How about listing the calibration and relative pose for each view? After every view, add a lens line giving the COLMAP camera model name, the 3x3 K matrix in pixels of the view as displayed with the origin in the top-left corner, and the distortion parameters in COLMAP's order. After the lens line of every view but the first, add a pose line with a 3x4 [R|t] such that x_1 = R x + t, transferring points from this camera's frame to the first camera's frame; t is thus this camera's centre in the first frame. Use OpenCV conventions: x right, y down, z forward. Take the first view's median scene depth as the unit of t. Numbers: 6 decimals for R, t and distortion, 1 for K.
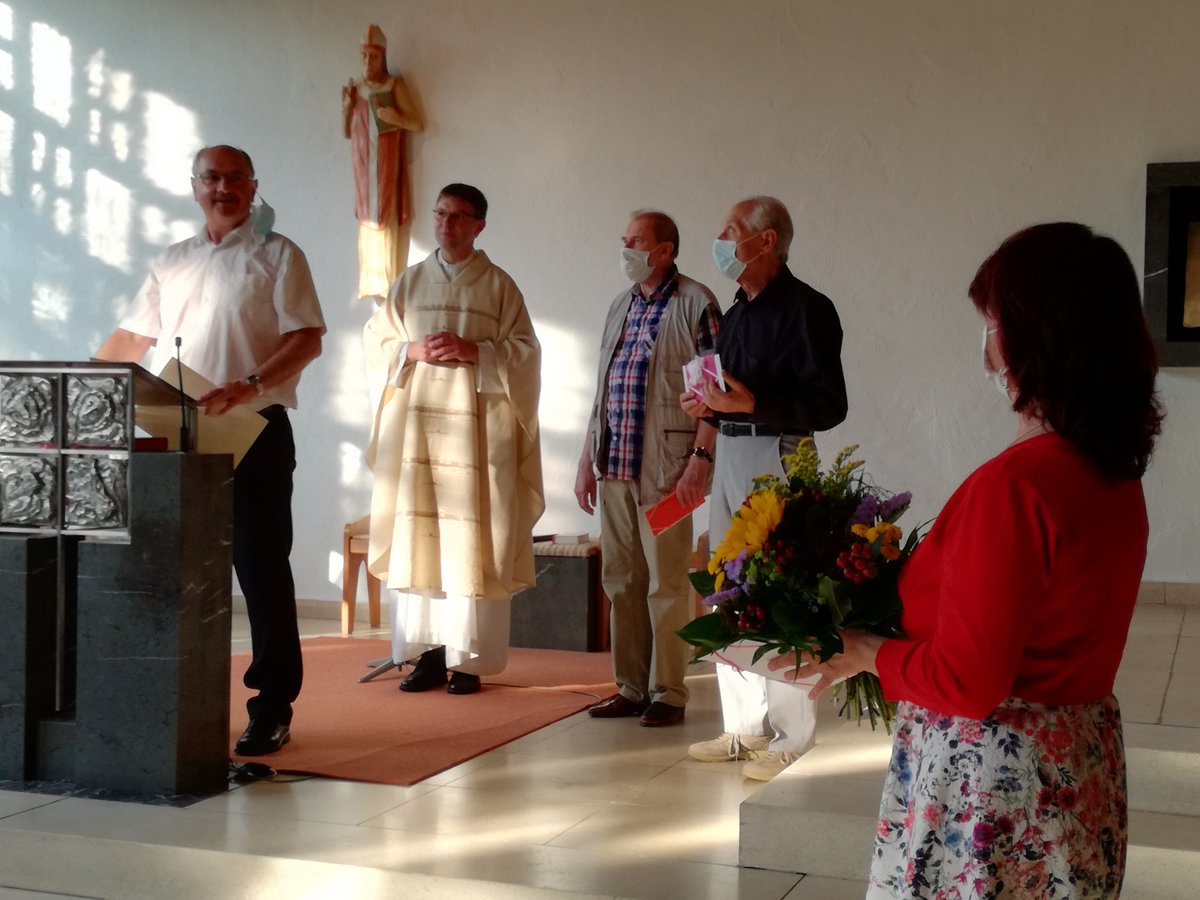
lens RADIAL K [[1645.2, 0, 600.1], [0, 1645.2, 451.3], [0, 0, 1]] dist [0.027614, 0.000000]
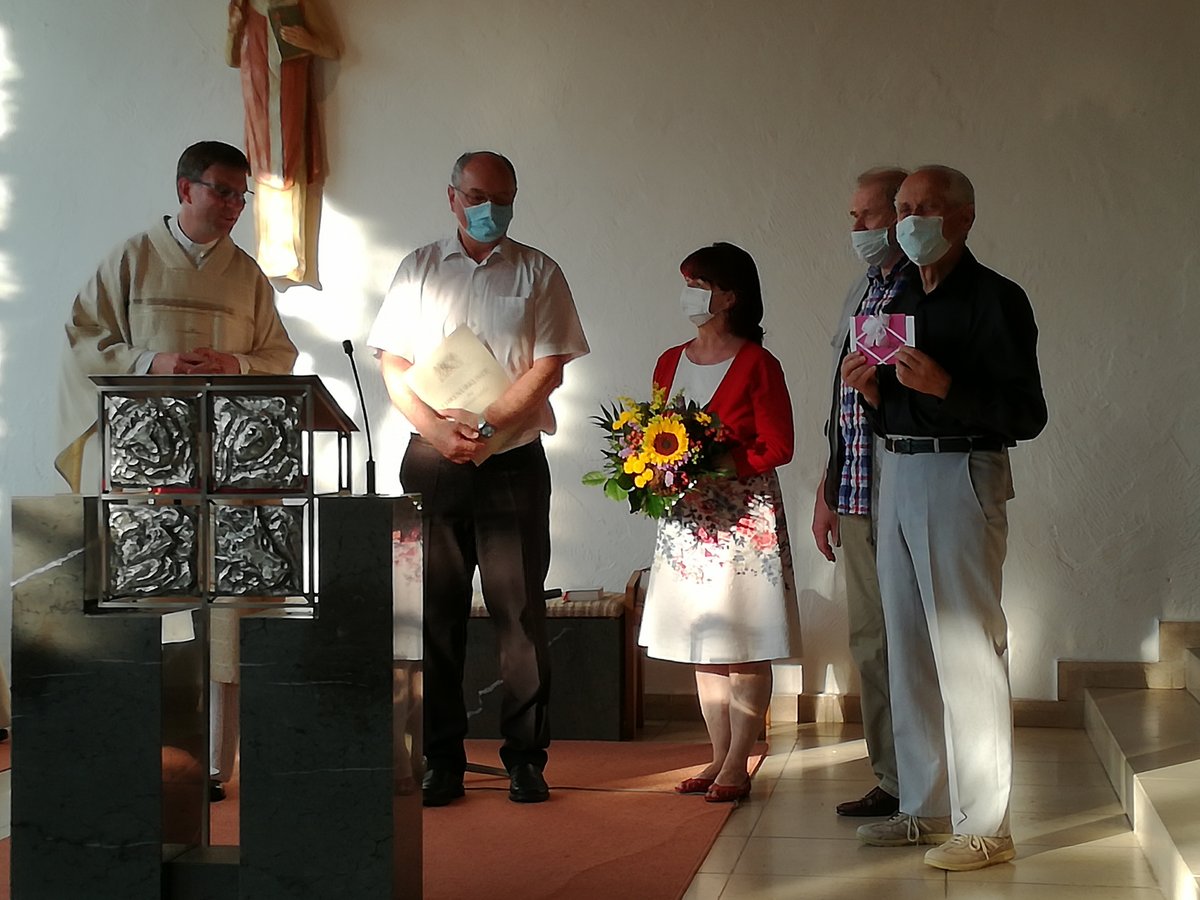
lens RADIAL K [[2182.2, 0, 599.6], [0, 2182.2, 446.7], [0, 0, 1]] dist [0.055905, 0.000000]
pose [[0.983878, -0.022256, 0.177451, -0.324350], [0.024385, 0.999654, -0.009827, -0.008543], [-0.177171, 0.013996, 0.984081, -0.000229]]
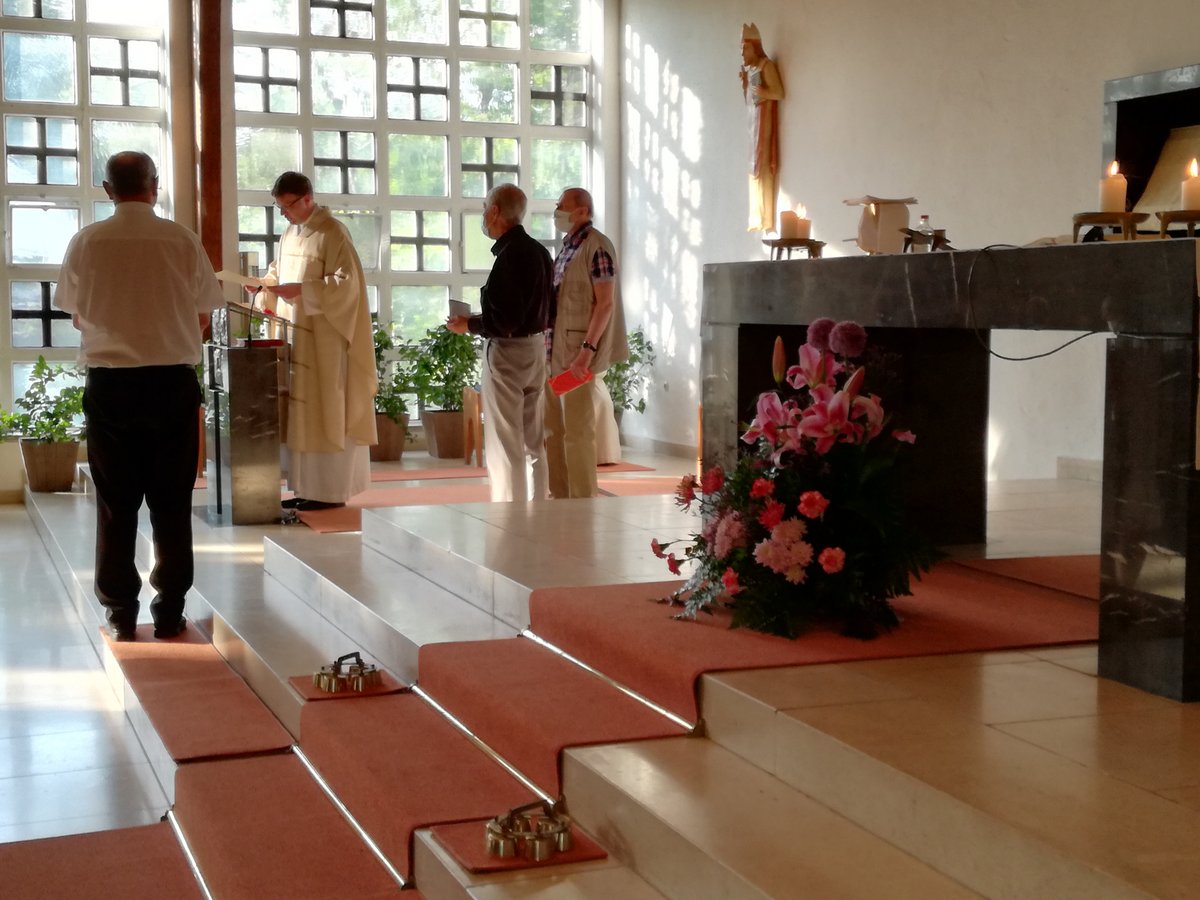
lens RADIAL K [[1645.2, 0, 599.2], [0, 1645.2, 452.0], [0, 0, 1]] dist [0.027614, 0.000000]
pose [[0.692761, 0.028815, -0.720592, 1.271995], [0.020301, 0.998026, 0.059426, 0.010788], [0.720882, -0.055796, 0.690809, -0.061624]]
